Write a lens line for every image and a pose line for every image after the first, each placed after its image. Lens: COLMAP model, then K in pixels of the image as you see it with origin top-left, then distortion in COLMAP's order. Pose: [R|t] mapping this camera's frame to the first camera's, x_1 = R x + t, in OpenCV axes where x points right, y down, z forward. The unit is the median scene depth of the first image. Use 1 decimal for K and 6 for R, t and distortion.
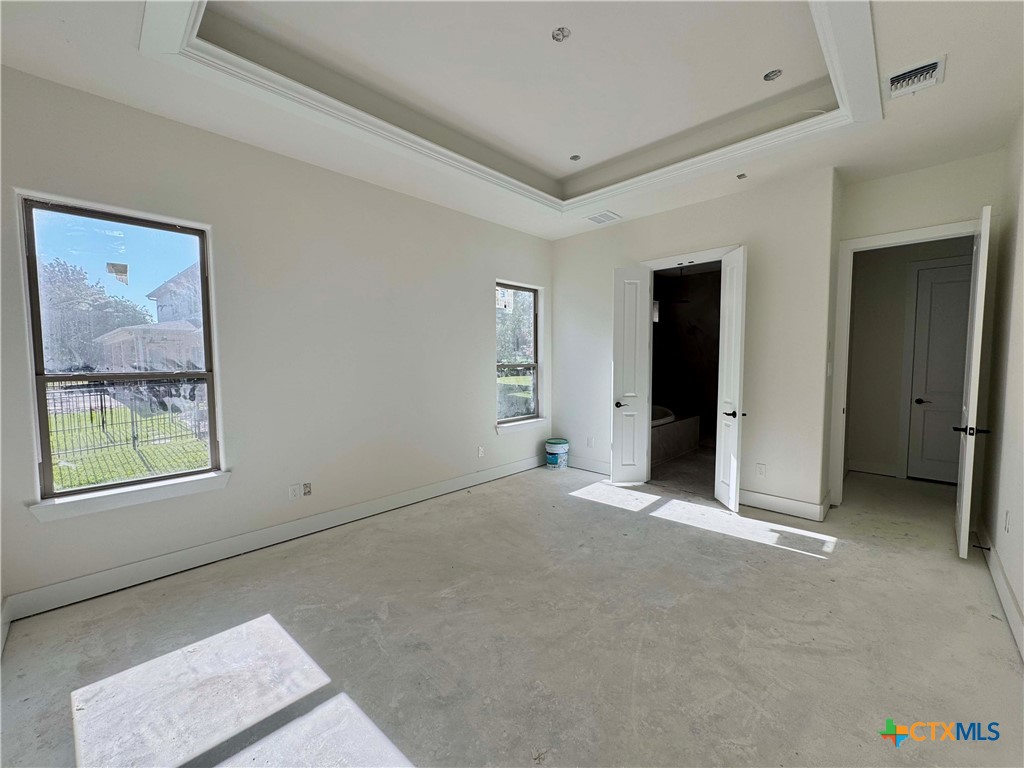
lens RADIAL K [[407.5, 0, 510.5], [0, 407.5, 384.7], [0, 0, 1]] dist [-0.002981, 0.000461]
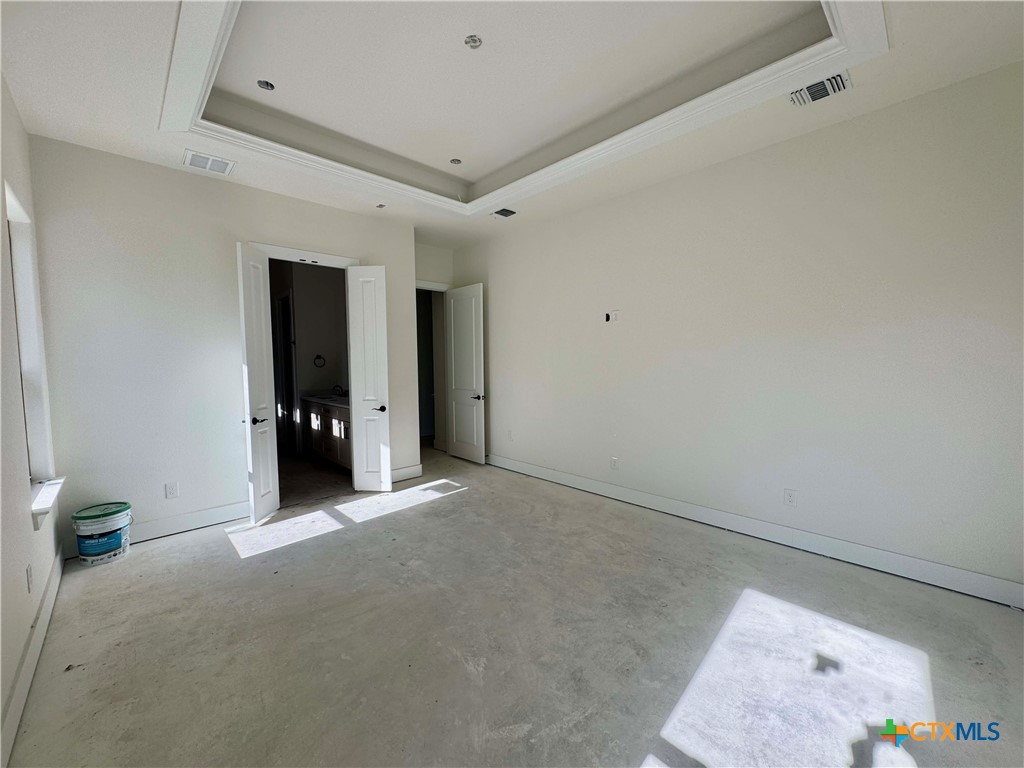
lens RADIAL K [[407.5, 0, 513.2], [0, 407.5, 383.8], [0, 0, 1]] dist [-0.002981, 0.000461]
pose [[0.029103, -0.055421, 0.998039, -0.675892], [0.072621, 0.995940, 0.053186, -0.036720], [-0.996935, 0.070931, 0.033009, 0.663912]]
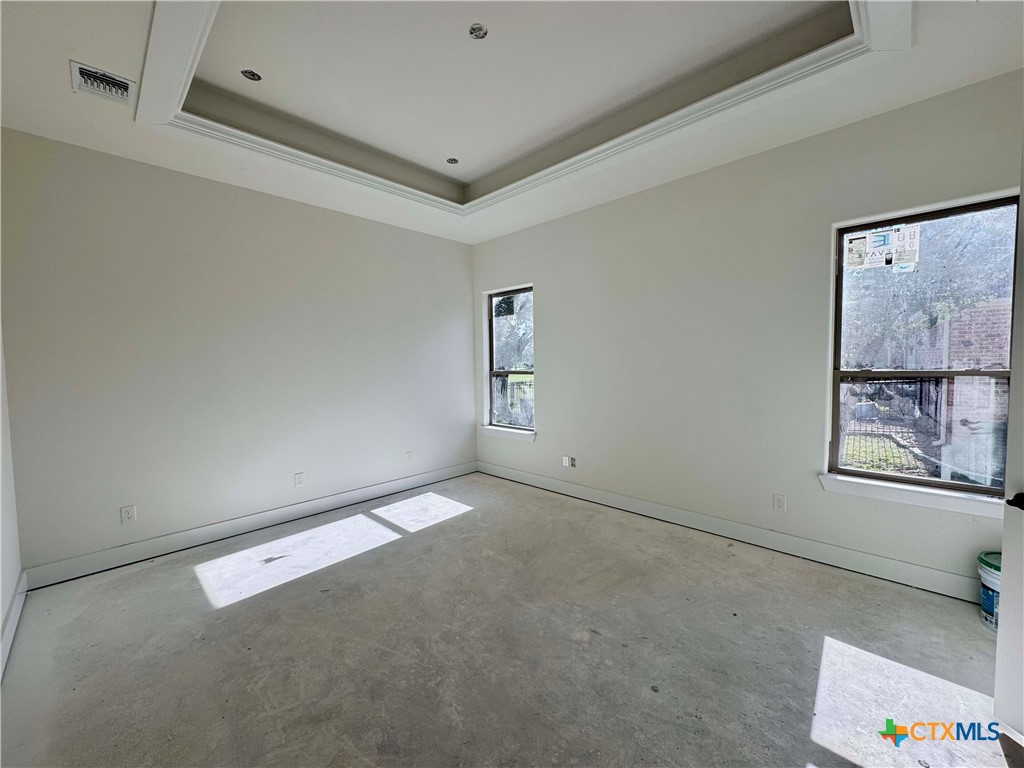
lens RADIAL K [[407.5, 0, 511.7], [0, 407.5, 385.9], [0, 0, 1]] dist [-0.002981, 0.000461]
pose [[0.004773, 0.062707, -0.998021, 0.810431], [-0.049299, 0.996833, 0.062397, -0.062104], [0.998773, 0.048904, 0.007849, 0.794015]]
